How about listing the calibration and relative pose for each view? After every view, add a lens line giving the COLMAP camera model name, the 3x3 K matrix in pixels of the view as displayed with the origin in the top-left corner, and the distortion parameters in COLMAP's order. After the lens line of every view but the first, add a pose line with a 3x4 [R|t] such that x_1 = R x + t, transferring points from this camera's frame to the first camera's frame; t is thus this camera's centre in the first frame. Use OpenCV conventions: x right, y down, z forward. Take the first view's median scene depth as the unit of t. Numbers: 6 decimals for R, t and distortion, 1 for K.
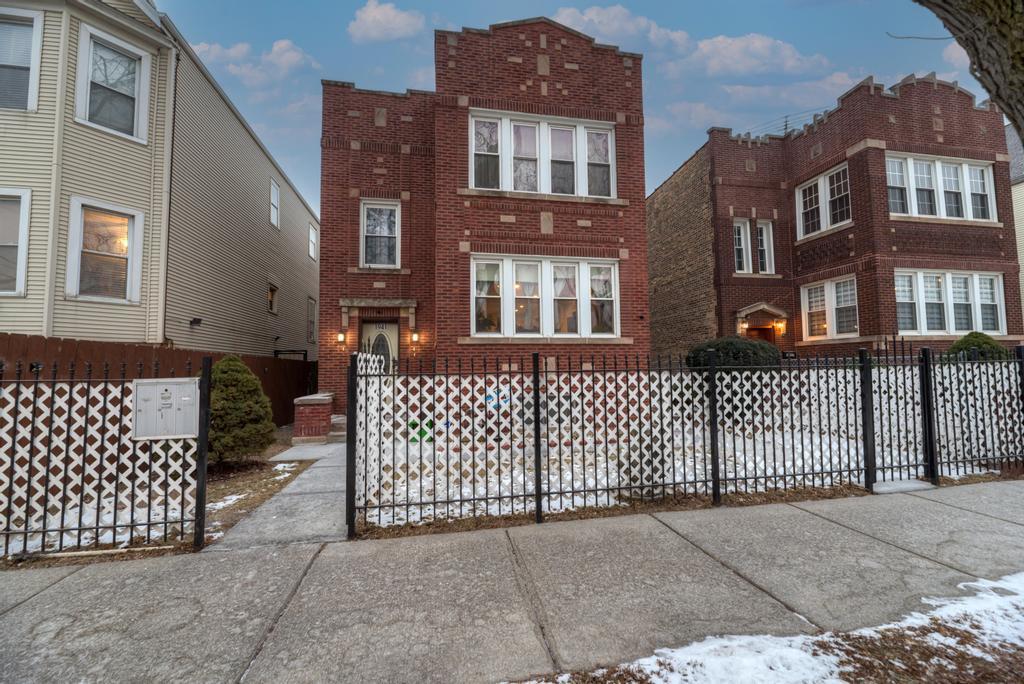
lens RADIAL K [[419.4, 0, 510.1], [0, 419.4, 342.7], [0, 0, 1]] dist [-0.002178, -0.001686]
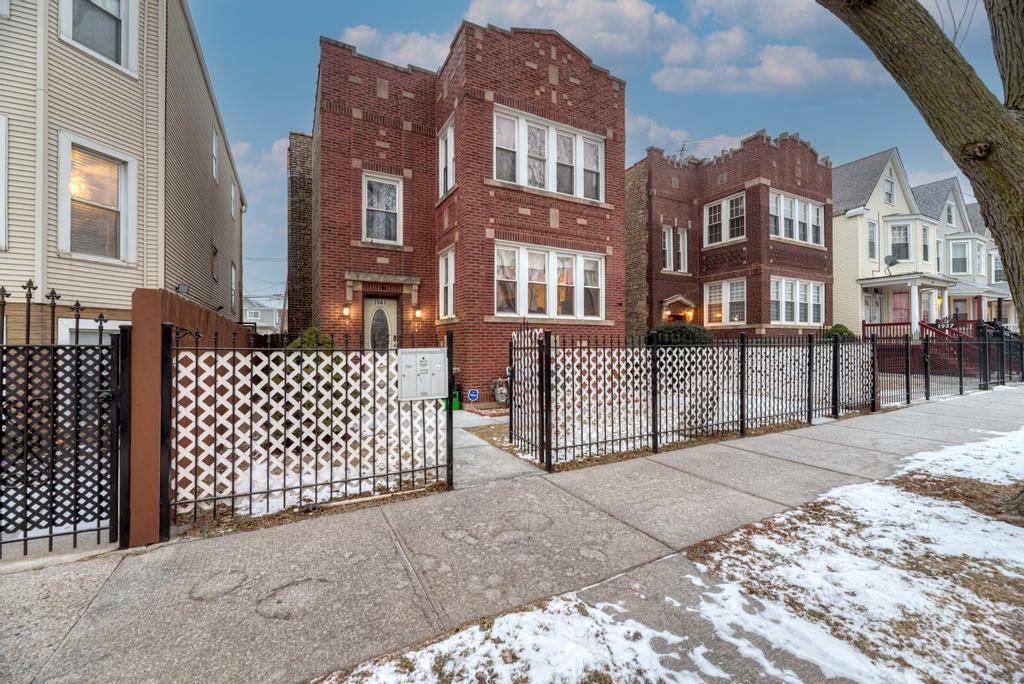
lens RADIAL K [[419.4, 0, 507.6], [0, 419.4, 344.6], [0, 0, 1]] dist [-0.002178, -0.001686]
pose [[0.951939, 0.011597, 0.306069, -0.375053], [-0.029393, 0.998130, 0.053599, 0.002222], [-0.304875, -0.060019, 0.950499, -0.073531]]
